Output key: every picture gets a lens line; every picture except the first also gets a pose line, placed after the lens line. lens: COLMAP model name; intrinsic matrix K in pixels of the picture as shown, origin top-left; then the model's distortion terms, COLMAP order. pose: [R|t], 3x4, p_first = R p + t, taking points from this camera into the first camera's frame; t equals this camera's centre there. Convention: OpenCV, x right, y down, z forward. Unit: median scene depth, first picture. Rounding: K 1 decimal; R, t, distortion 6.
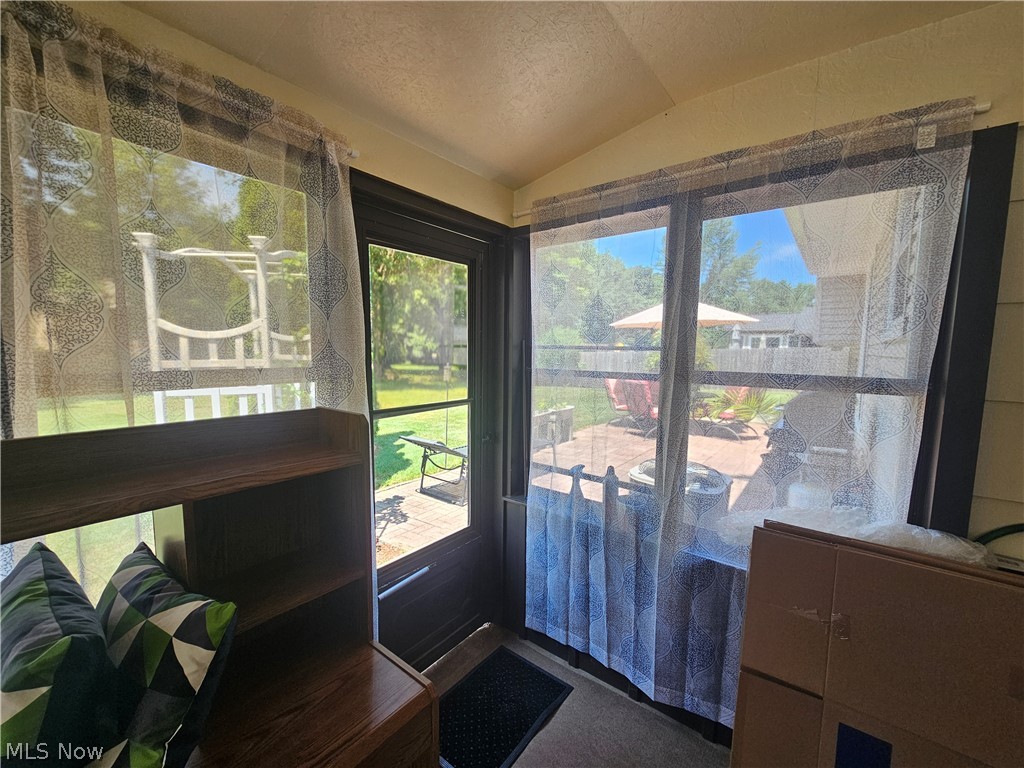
lens RADIAL K [[421.1, 0, 514.9], [0, 421.1, 392.3], [0, 0, 1]] dist [-0.002812, -0.000167]
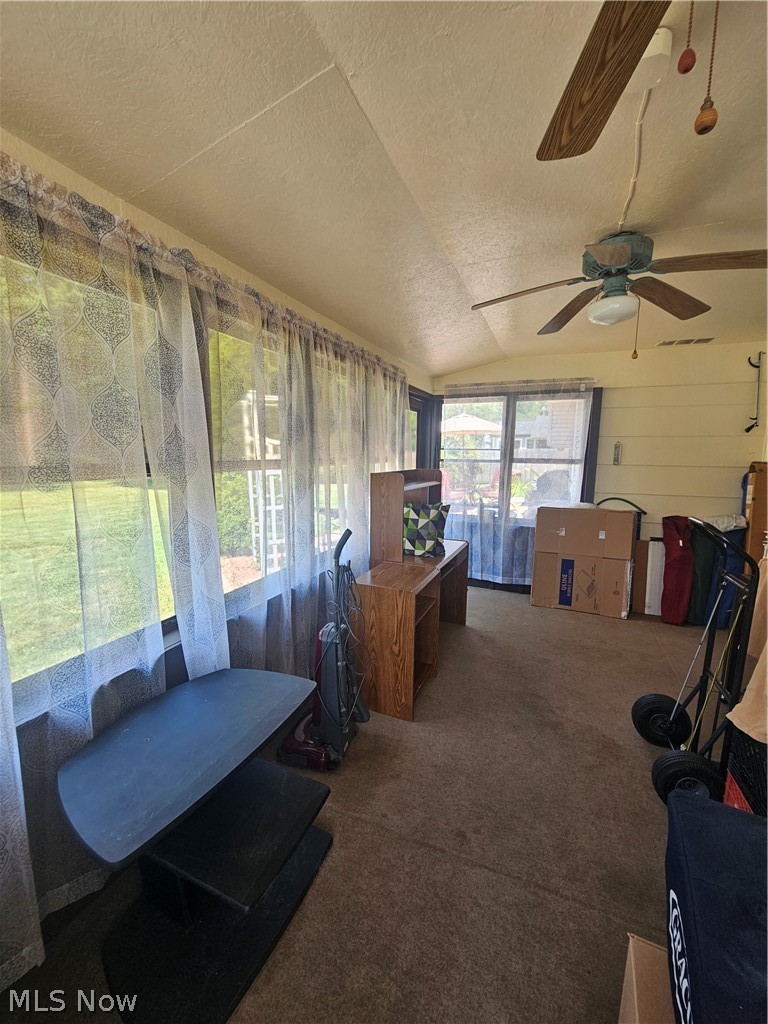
lens RADIAL K [[421.1, 0, 382.6], [0, 421.1, 509.3], [0, 0, 1]] dist [-0.002812, -0.000167]
pose [[0.967749, -0.034516, 0.249541, -1.083334], [0.025120, 0.998854, 0.040739, 0.147659], [-0.250662, -0.033157, 0.967507, -1.414847]]
